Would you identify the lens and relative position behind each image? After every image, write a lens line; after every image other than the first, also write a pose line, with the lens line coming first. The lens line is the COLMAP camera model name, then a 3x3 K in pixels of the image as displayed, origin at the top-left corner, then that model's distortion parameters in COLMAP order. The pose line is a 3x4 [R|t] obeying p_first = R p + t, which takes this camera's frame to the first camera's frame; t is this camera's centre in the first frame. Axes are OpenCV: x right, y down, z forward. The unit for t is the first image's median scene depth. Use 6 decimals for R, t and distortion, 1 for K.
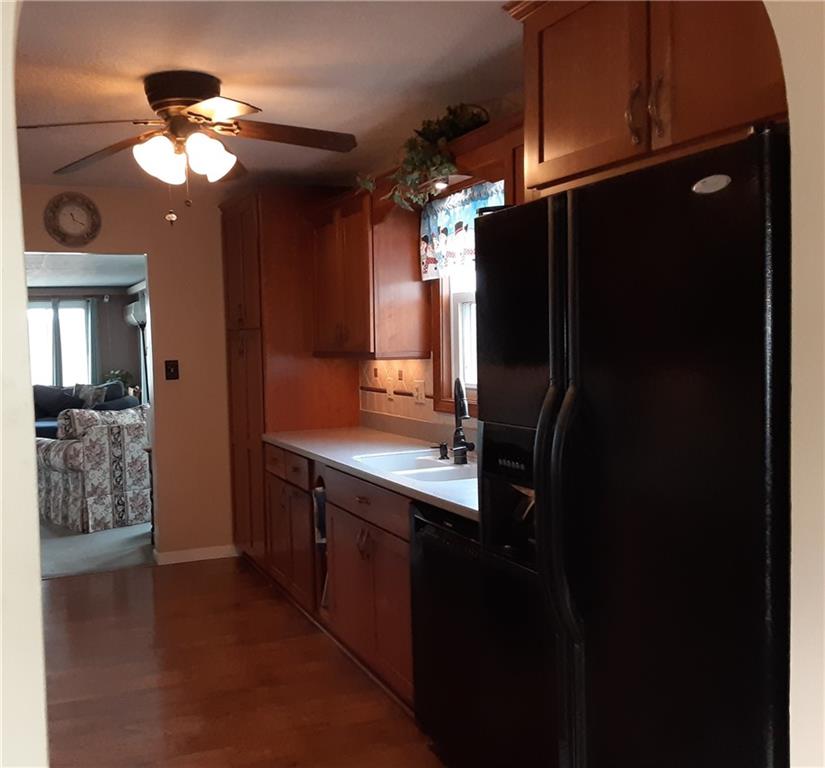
lens RADIAL K [[827.8, 0, 328.7], [0, 827.8, 384.3], [0, 0, 1]] dist [0.006436, -0.006290]
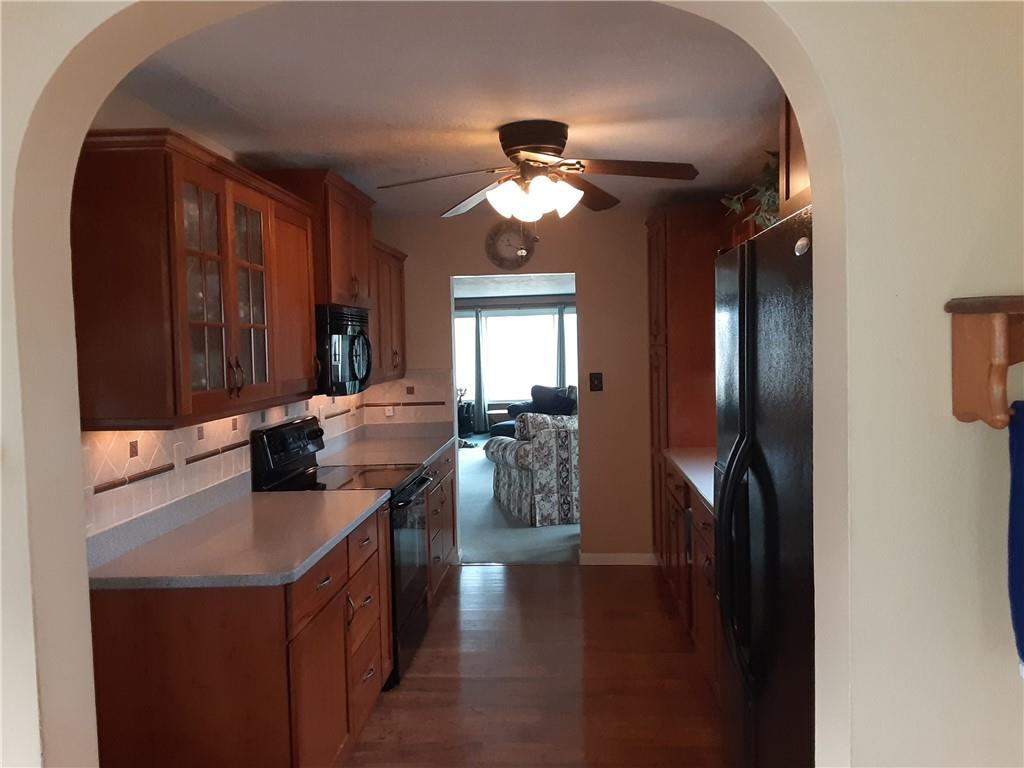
lens RADIAL K [[816.9, 0, 512.0], [0, 816.9, 384.0], [0, 0, 1]] dist [0.012859, -0.001380]
pose [[0.909610, 0.029128, -0.414441, 0.155214], [-0.027771, 0.999571, 0.009300, -0.023105], [0.414534, 0.003050, 0.910029, 0.005287]]
